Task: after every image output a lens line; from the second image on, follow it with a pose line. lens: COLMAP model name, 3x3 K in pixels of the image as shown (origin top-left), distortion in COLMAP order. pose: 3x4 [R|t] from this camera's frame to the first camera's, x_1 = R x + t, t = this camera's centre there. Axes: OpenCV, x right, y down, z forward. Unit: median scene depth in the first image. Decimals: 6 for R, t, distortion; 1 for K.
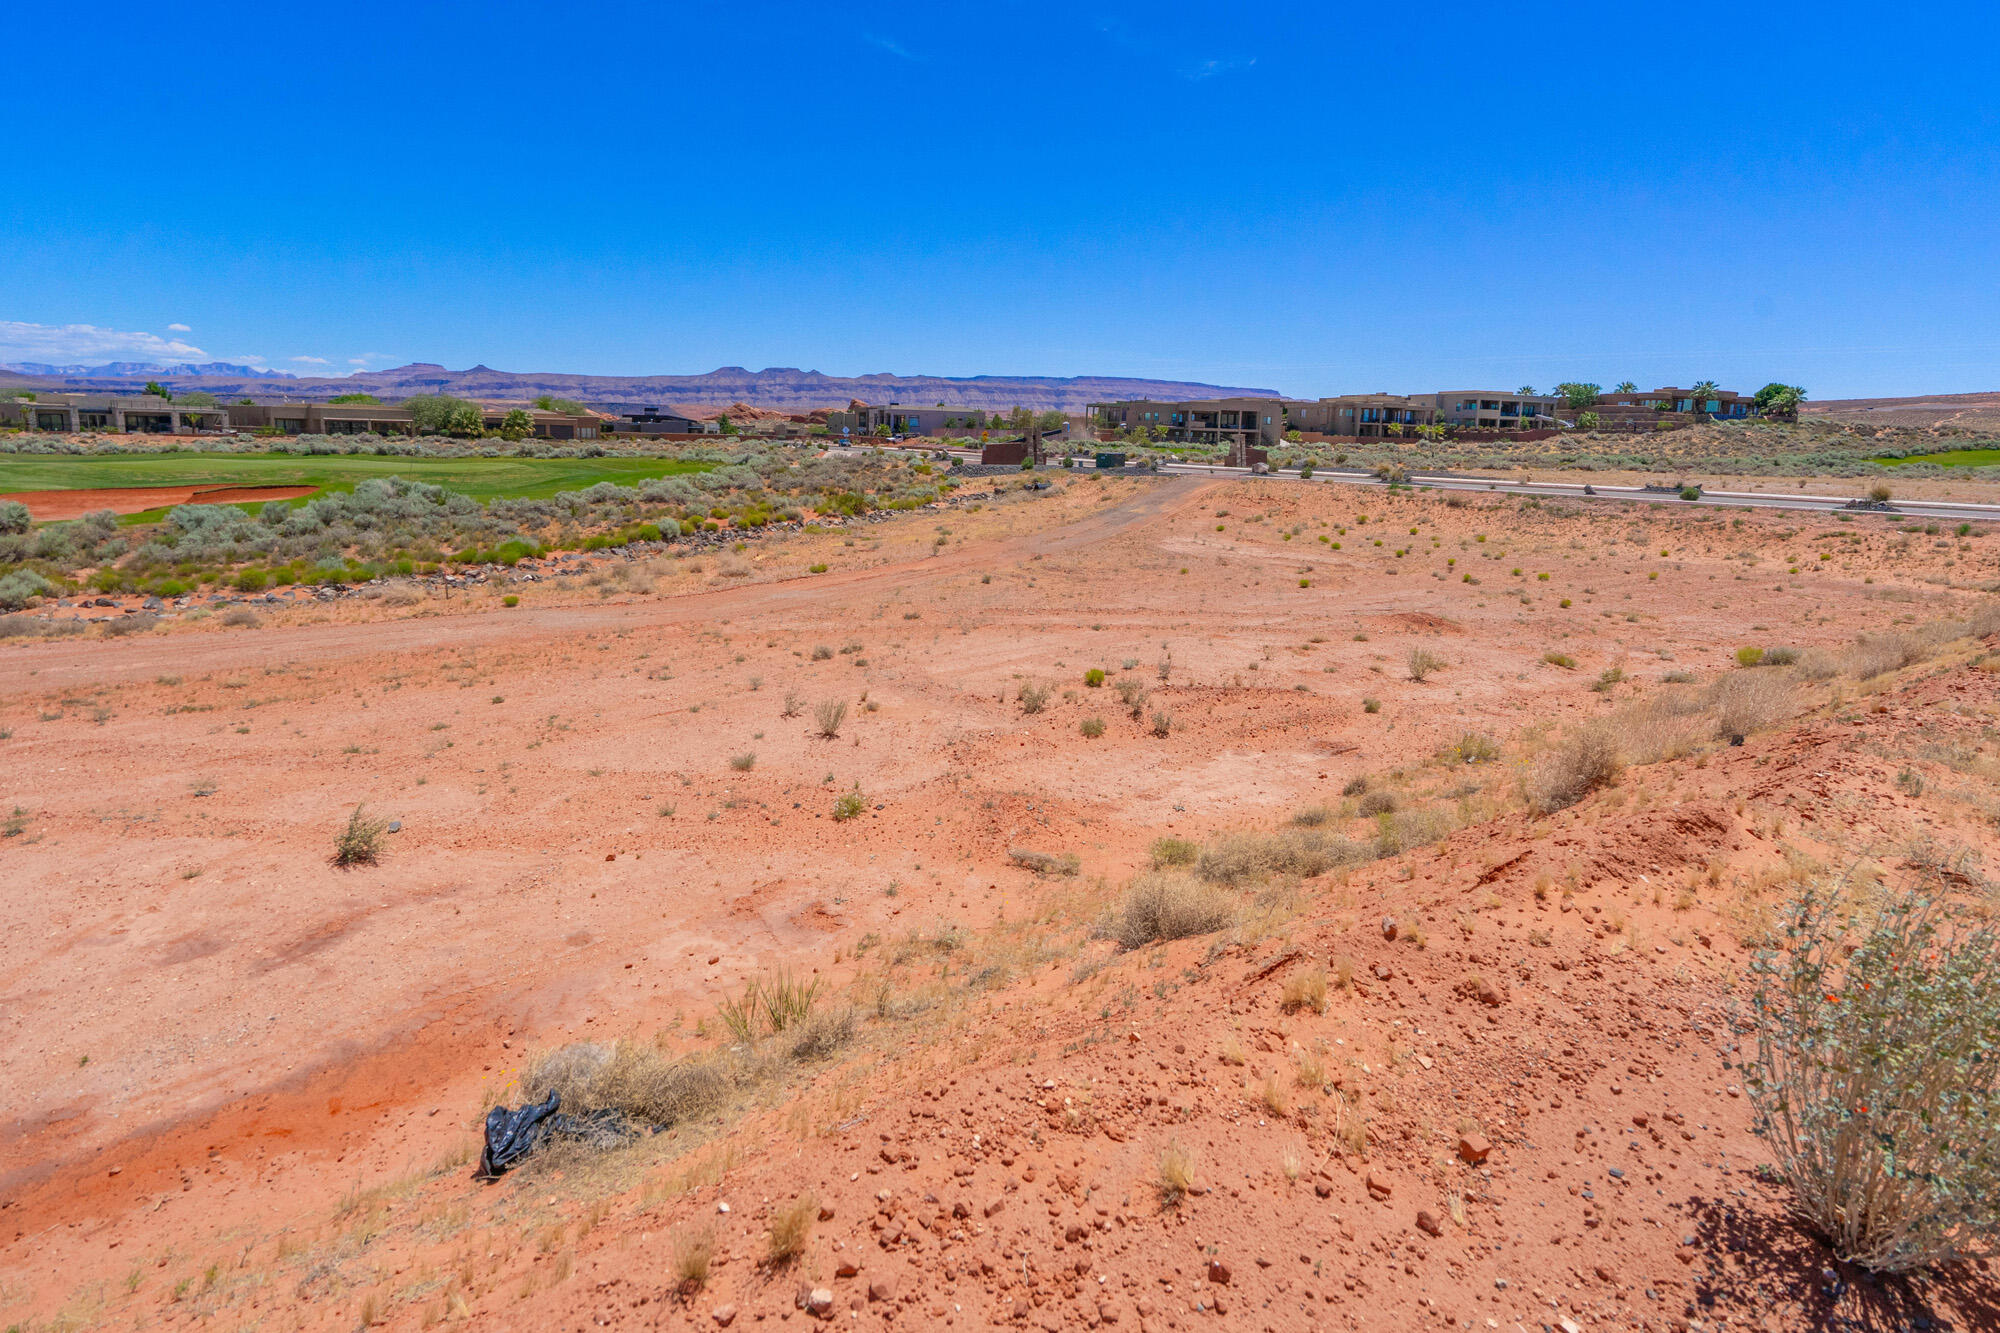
lens RADIAL K [[1029.3, 0, 1008.2], [0, 1029.3, 604.6], [0, 0, 1]] dist [-0.009217, 0.005702]
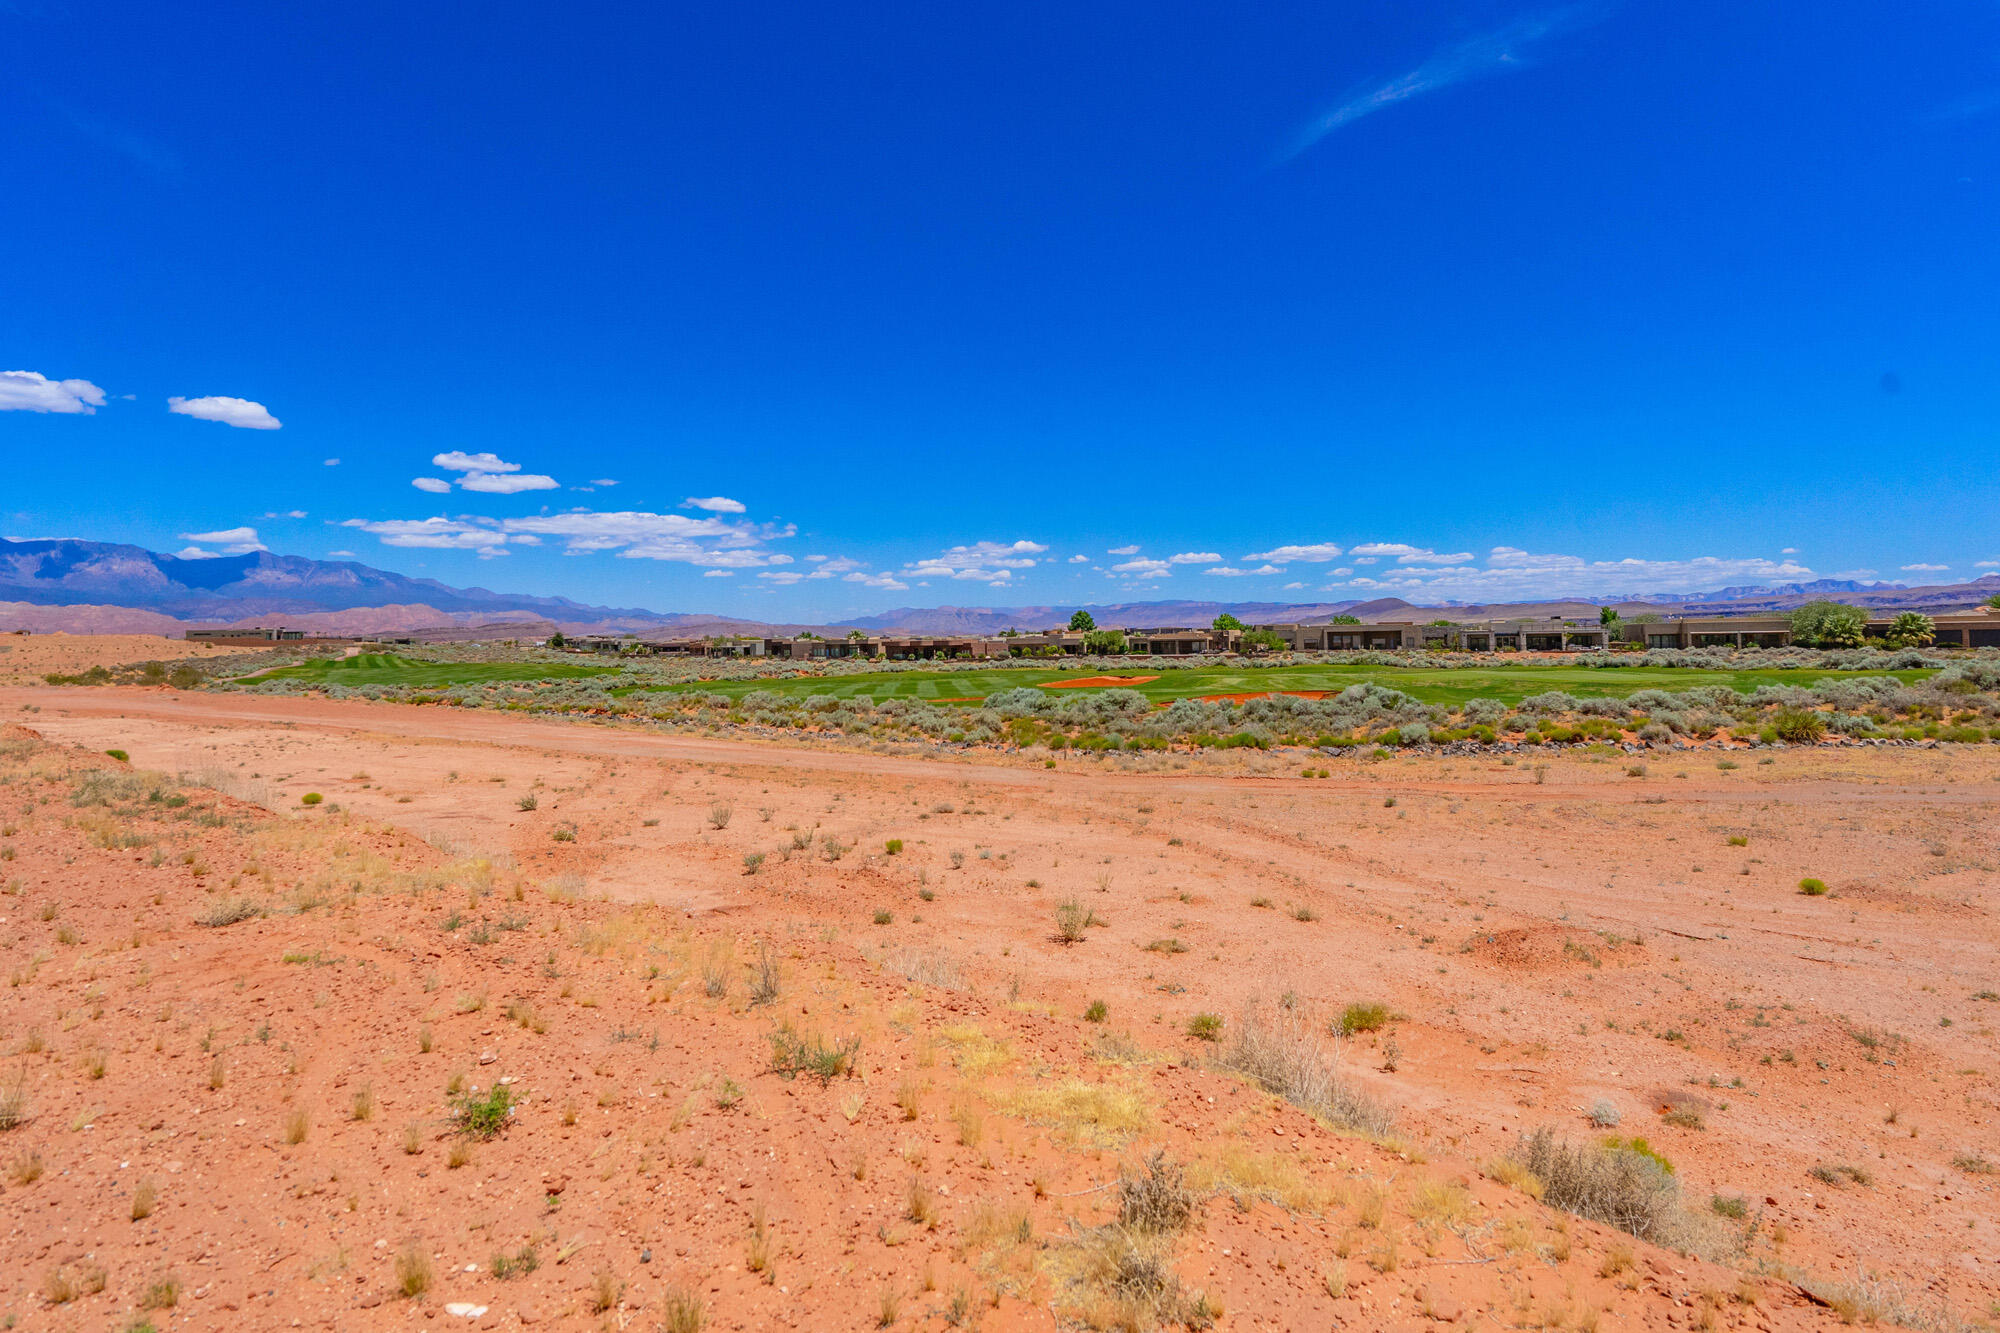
lens RADIAL K [[1029.3, 0, 1008.1], [0, 1029.3, 628.3], [0, 0, 1]] dist [-0.009217, 0.005702]
pose [[0.248939, -0.043676, -0.967534, 0.114593], [-0.136228, 0.987472, -0.079627, -0.008709], [0.958891, 0.151627, 0.239870, 0.075253]]
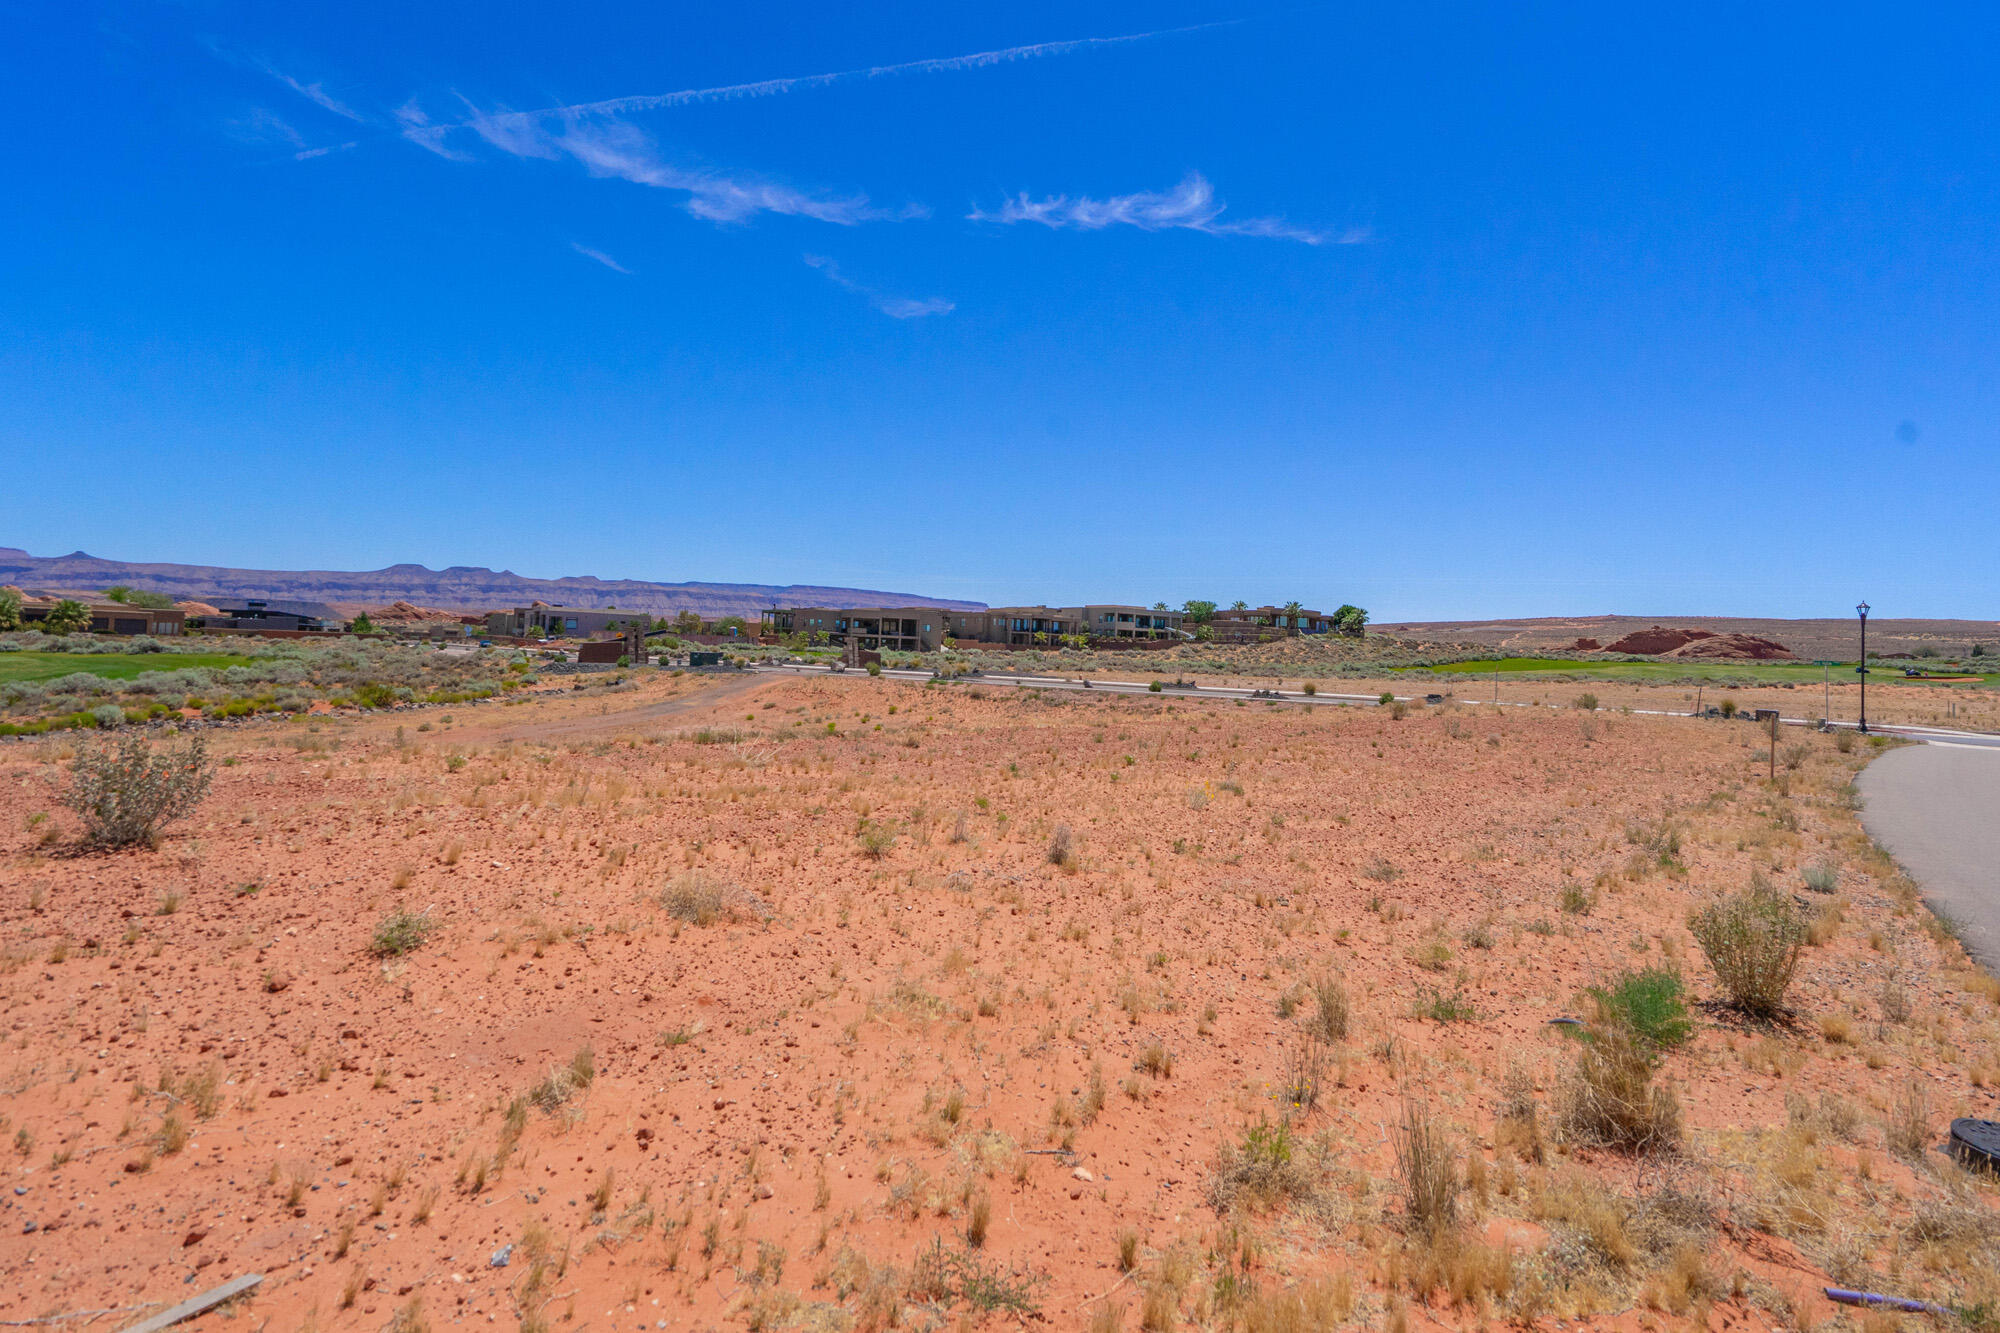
lens RADIAL K [[1029.3, 0, 1007.0], [0, 1029.3, 641.2], [0, 0, 1]] dist [-0.009217, 0.005702]
pose [[0.963405, 0.013893, 0.267689, 0.045697], [0.030458, 0.986514, -0.160815, 0.007552], [-0.266314, 0.163083, 0.949990, -0.029545]]
